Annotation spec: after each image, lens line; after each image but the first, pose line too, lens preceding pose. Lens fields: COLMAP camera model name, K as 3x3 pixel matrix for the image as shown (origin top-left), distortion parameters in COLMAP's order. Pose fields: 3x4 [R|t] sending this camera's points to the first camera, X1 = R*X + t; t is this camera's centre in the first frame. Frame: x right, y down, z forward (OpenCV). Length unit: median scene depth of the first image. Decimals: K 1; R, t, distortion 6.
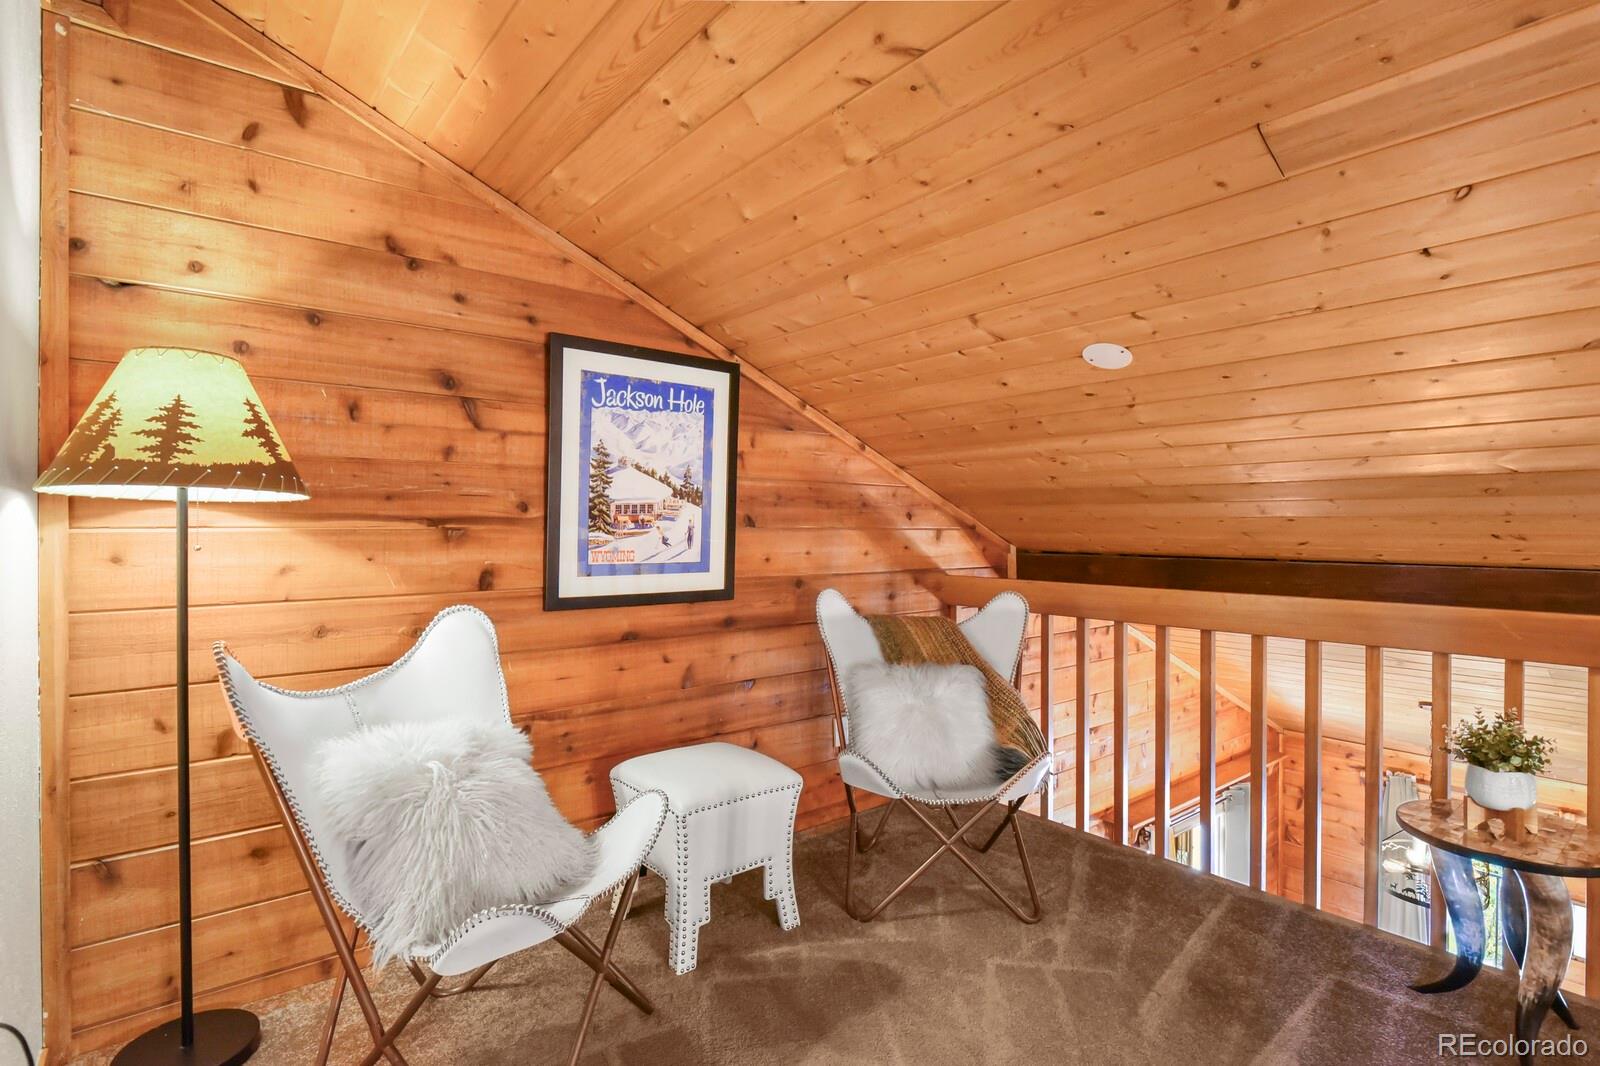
lens RADIAL K [[782.6, 0, 803.6], [0, 782.6, 528.2], [0, 0, 1]] dist [0.000597, -0.006771]
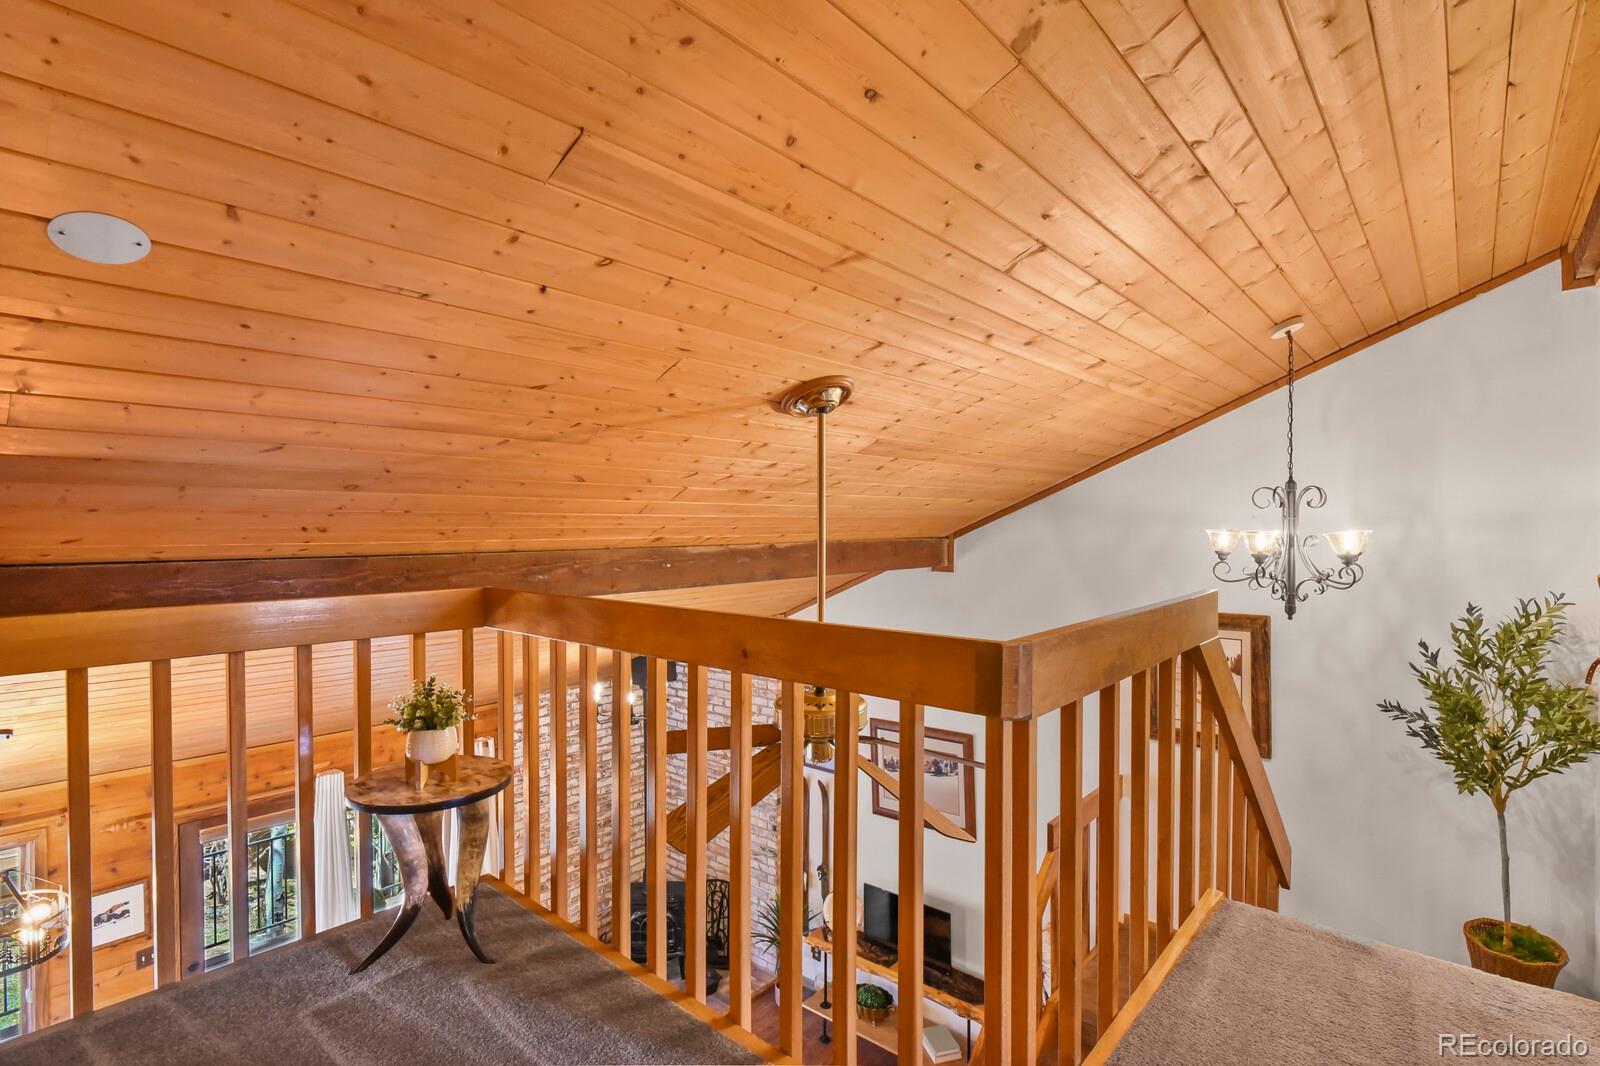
lens RADIAL K [[782.2, 0, 806.8], [0, 782.2, 532.1], [0, 0, 1]] dist [-0.002056, -0.001986]
pose [[-0.178388, -0.014986, 0.983846, -0.287115], [-0.001265, 0.999887, 0.015001, -0.002624], [-0.983959, 0.001432, -0.178387, 0.529042]]
